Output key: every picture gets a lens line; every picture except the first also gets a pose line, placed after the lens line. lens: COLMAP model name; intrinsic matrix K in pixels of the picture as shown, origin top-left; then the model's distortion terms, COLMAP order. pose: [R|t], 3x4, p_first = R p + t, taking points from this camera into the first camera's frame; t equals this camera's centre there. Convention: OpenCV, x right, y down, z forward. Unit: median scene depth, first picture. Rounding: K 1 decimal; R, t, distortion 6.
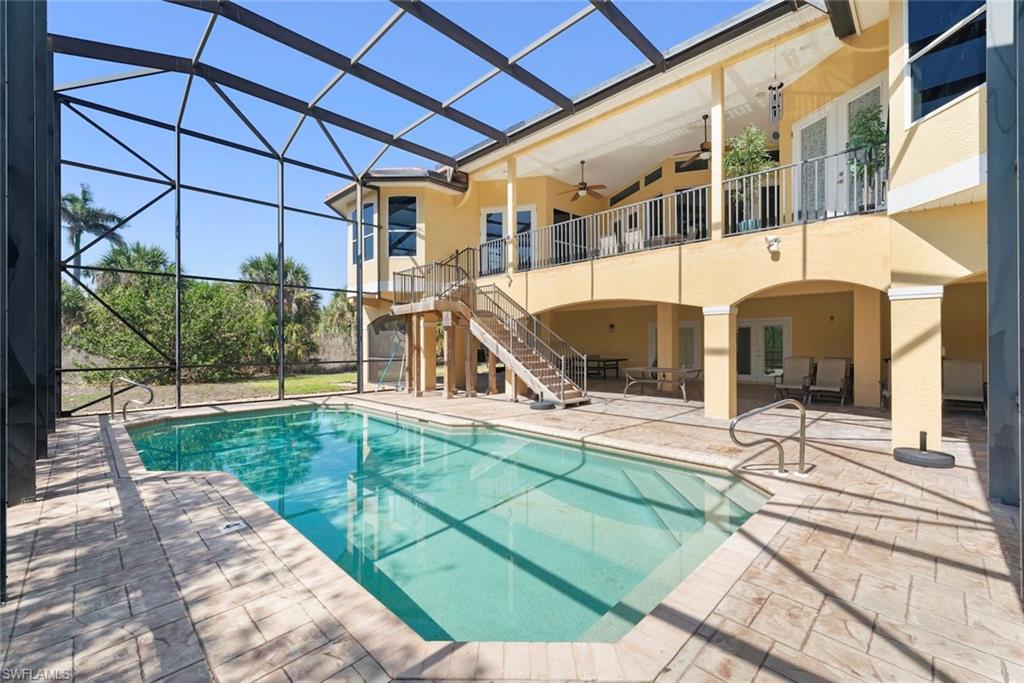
lens RADIAL K [[426.1, 0, 507.4], [0, 426.1, 340.8], [0, 0, 1]] dist [0.003356, 0.000571]
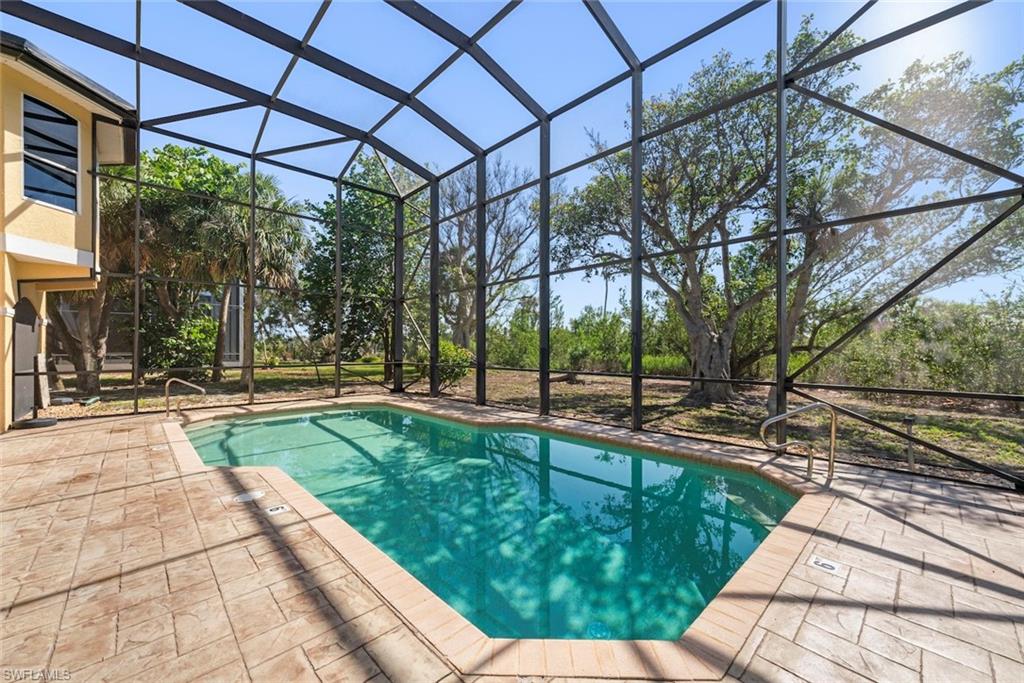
lens RADIAL K [[396.0, 0, 513.4], [0, 396.0, 345.2], [0, 0, 1]] dist [0.000642, 0.000106]
pose [[-0.999761, 0.003734, 0.021534, -0.449117], [0.003431, 0.999895, -0.014053, 0.012613], [-0.021584, -0.013976, -0.999669, 1.383104]]
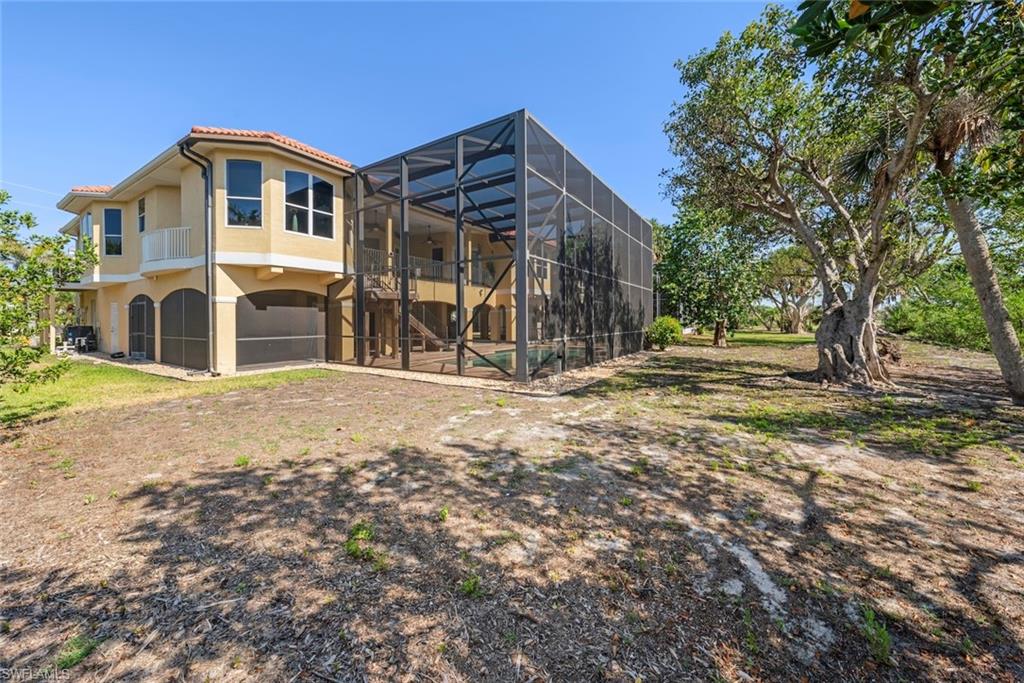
lens RADIAL K [[377.5, 0, 514.6], [0, 377.5, 321.1], [0, 0, 1]] dist [0.000103, 0.000001]
pose [[-0.213867, 0.002647, 0.976859, -2.018353], [-0.004280, 0.999984, -0.003647, 0.016052], [-0.976853, -0.004961, -0.213852, 1.171190]]
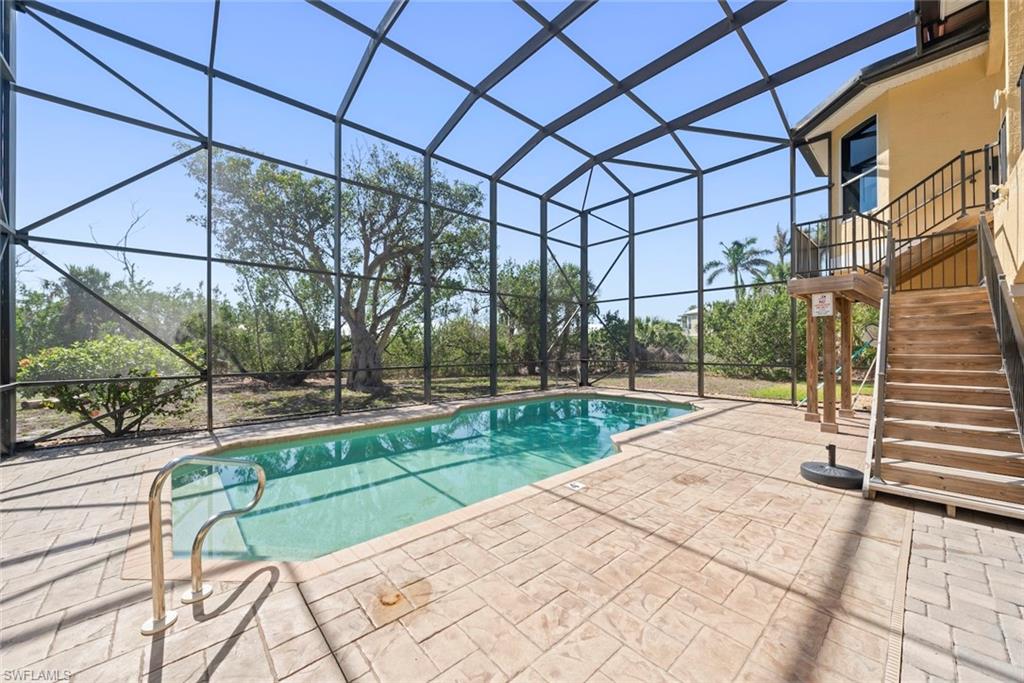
lens RADIAL K [[373.7, 0, 514.7], [0, 373.7, 346.7], [0, 0, 1]] dist [0.000261, 0.000010]
pose [[-0.047880, -0.003020, -0.998849, 0.548610], [0.012065, 0.999921, -0.003601, 0.008833], [0.998780, -0.012224, -0.047840, 0.718615]]
